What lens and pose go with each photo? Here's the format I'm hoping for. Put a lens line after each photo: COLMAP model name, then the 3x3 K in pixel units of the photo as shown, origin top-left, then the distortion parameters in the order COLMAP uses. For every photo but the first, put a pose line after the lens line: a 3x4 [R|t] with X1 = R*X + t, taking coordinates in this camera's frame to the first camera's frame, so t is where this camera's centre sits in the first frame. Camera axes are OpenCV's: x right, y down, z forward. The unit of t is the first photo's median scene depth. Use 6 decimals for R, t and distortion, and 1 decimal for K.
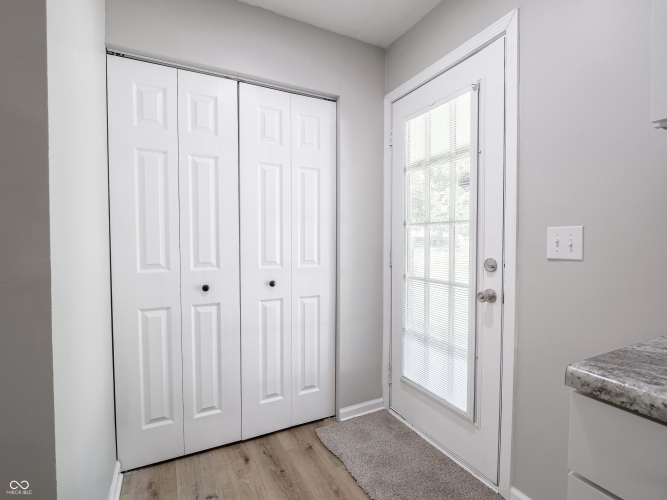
lens RADIAL K [[329.9, 0, 333.5], [0, 329.9, 250.0], [0, 0, 1]] dist [-0.006978, -0.000784]
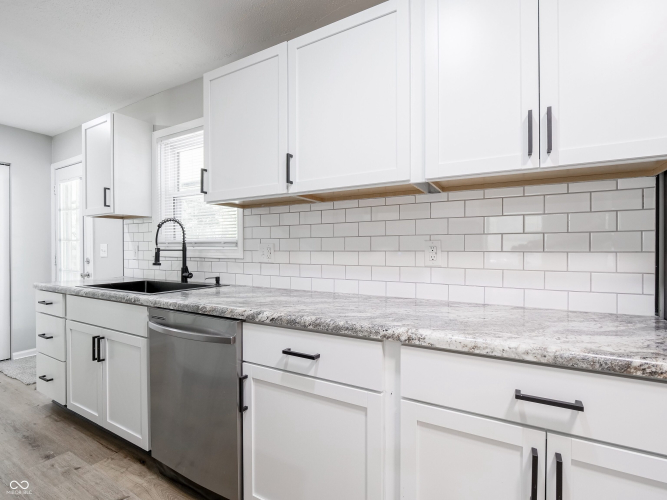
lens RADIAL K [[324.8, 0, 331.3], [0, 324.8, 250.3], [0, 0, 1]] dist [-0.012571, 0.000134]
pose [[0.833505, -0.002967, 0.552504, 0.509796], [0.016596, 0.999669, -0.019669, 0.035224], [-0.552262, 0.025564, 0.833278, -1.337360]]
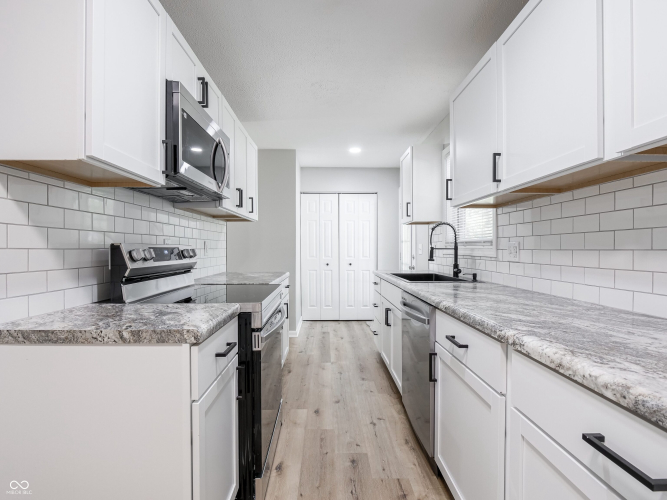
lens RADIAL K [[329.9, 0, 333.5], [0, 329.9, 250.0], [0, 0, 1]] dist [-0.006978, -0.000784]
pose [[0.902095, 0.001192, -0.431536, 0.868093], [-0.011457, 0.999710, -0.021189, 0.043119], [0.431385, 0.024058, 0.901847, -1.533540]]
